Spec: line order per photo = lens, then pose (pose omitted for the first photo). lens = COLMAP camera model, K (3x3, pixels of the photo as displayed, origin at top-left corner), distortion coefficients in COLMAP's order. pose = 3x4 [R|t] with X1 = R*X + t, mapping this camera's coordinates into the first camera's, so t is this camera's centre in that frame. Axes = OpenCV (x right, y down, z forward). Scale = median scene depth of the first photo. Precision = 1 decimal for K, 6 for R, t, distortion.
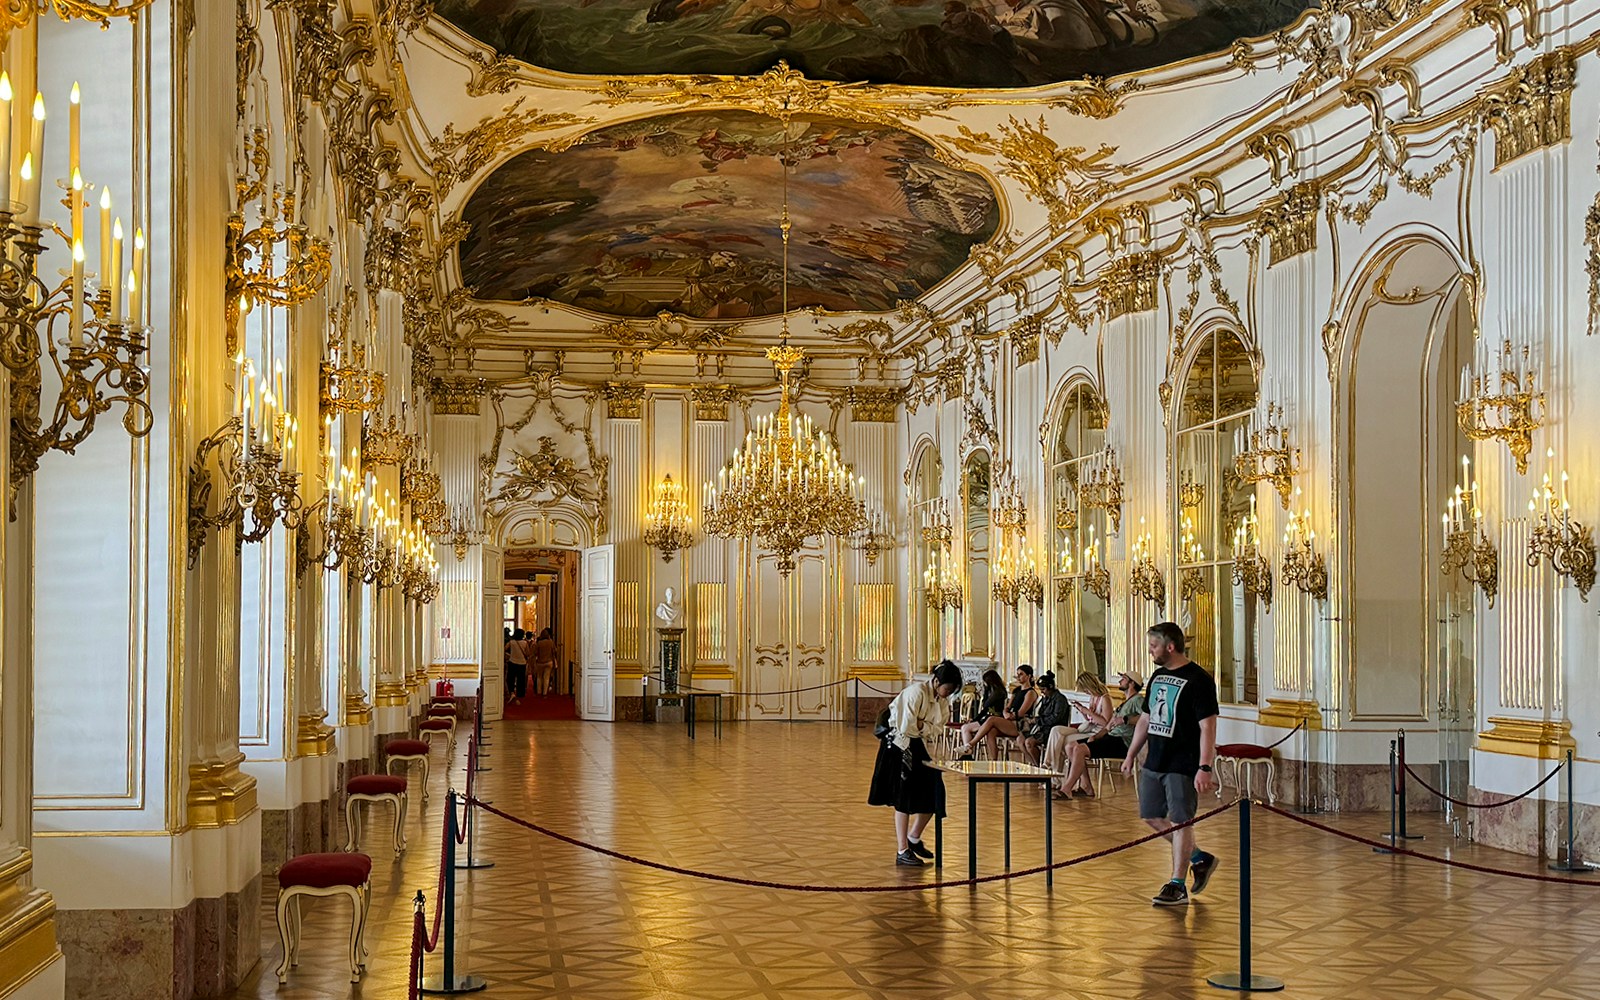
lens RADIAL K [[2707.4, 0, 800.0], [0, 2707.4, 500.0], [0, 0, 1]] dist [0.027524, 0.056266]
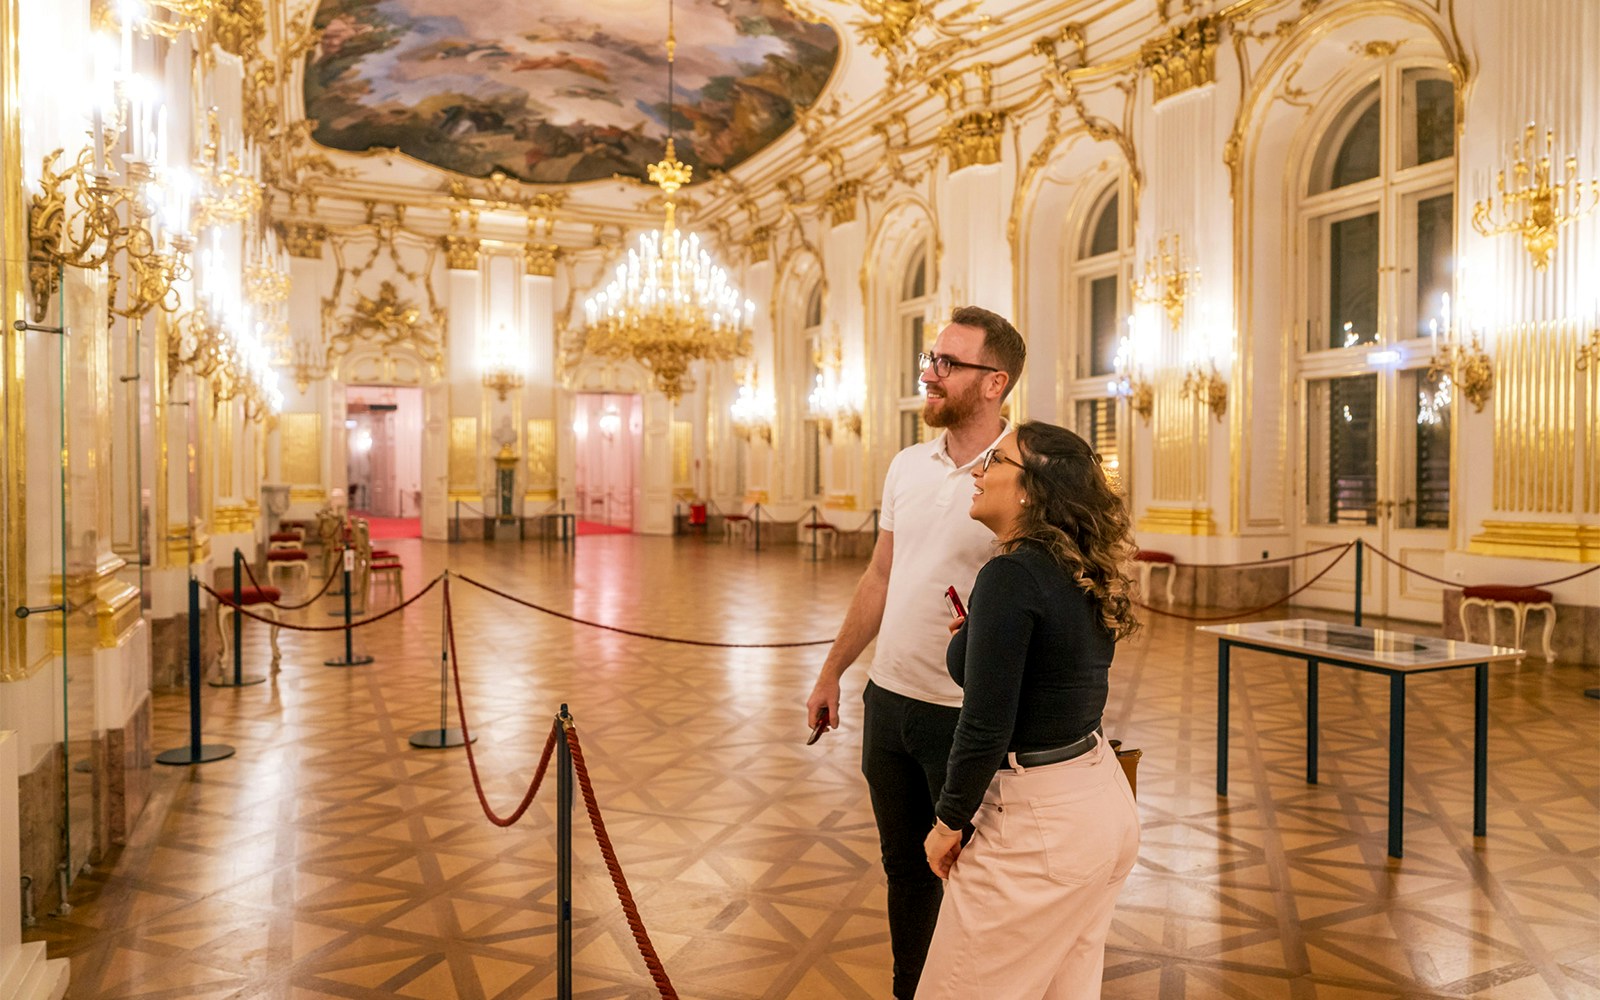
lens RADIAL K [[1134.1, 0, 799.4], [0, 1134.1, 473.8], [0, 0, 1]] dist [0.049660, 0.000879]
pose [[0.943787, -0.019007, 0.330008, -0.091371], [0.002383, 0.998711, 0.050708, 0.030269], [-0.330546, -0.047071, 0.942615, 0.511480]]
